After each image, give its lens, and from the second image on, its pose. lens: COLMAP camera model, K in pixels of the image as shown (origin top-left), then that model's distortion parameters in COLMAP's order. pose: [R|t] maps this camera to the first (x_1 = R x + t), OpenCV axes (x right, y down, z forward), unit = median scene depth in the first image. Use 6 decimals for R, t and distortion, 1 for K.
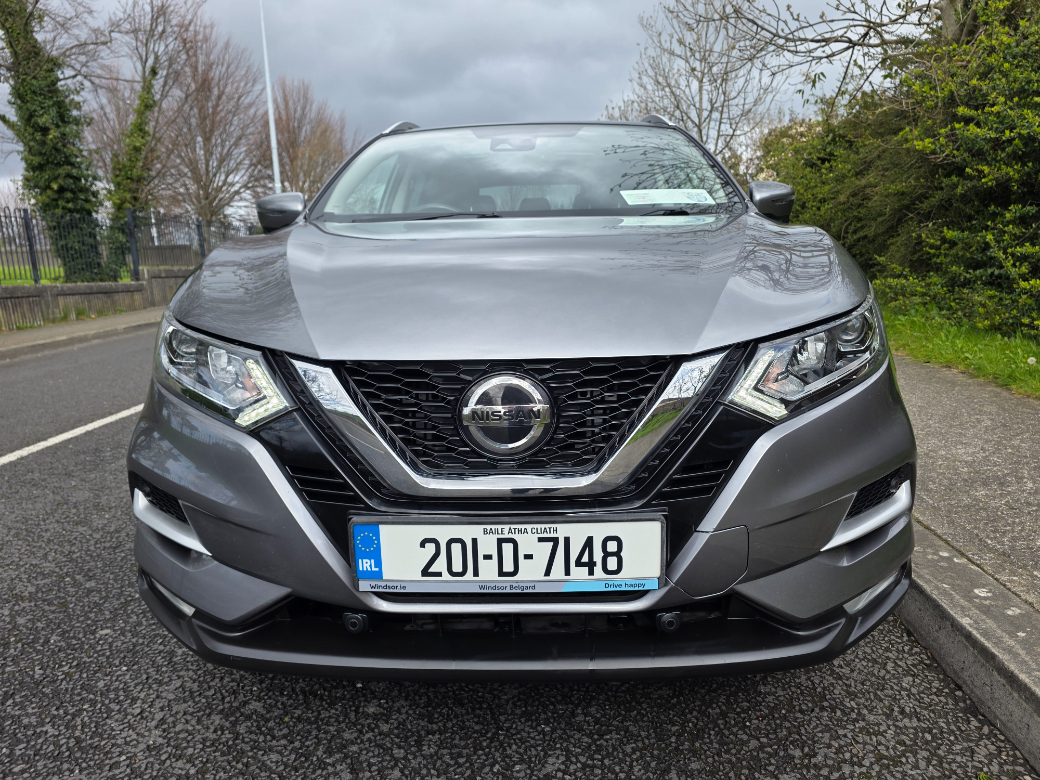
lens RADIAL K [[704.5, 0, 526.9], [0, 704.5, 391.5], [0, 0, 1]] dist [0.013458, -0.001072]
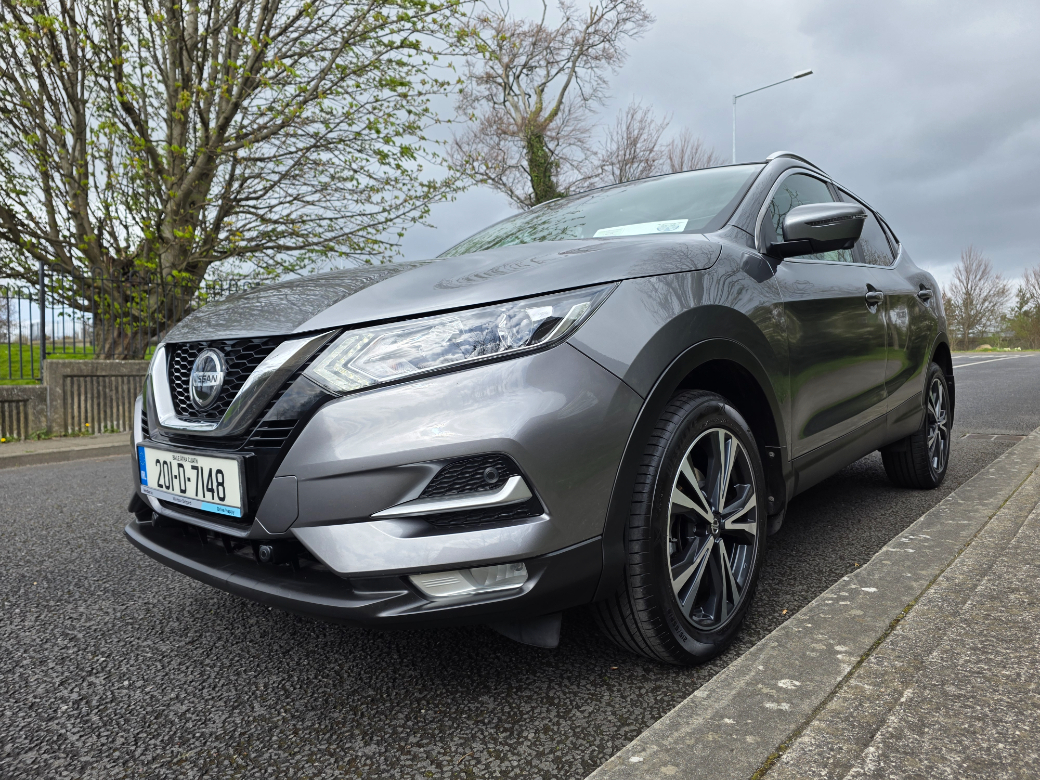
lens RADIAL K [[704.5, 0, 524.2], [0, 704.5, 392.3], [0, 0, 1]] dist [0.013458, -0.001072]
pose [[0.781421, 0.032785, -0.623143, 1.360583], [-0.112497, 0.989658, -0.089004, 0.112701], [0.613780, 0.139652, 0.777027, 0.295813]]
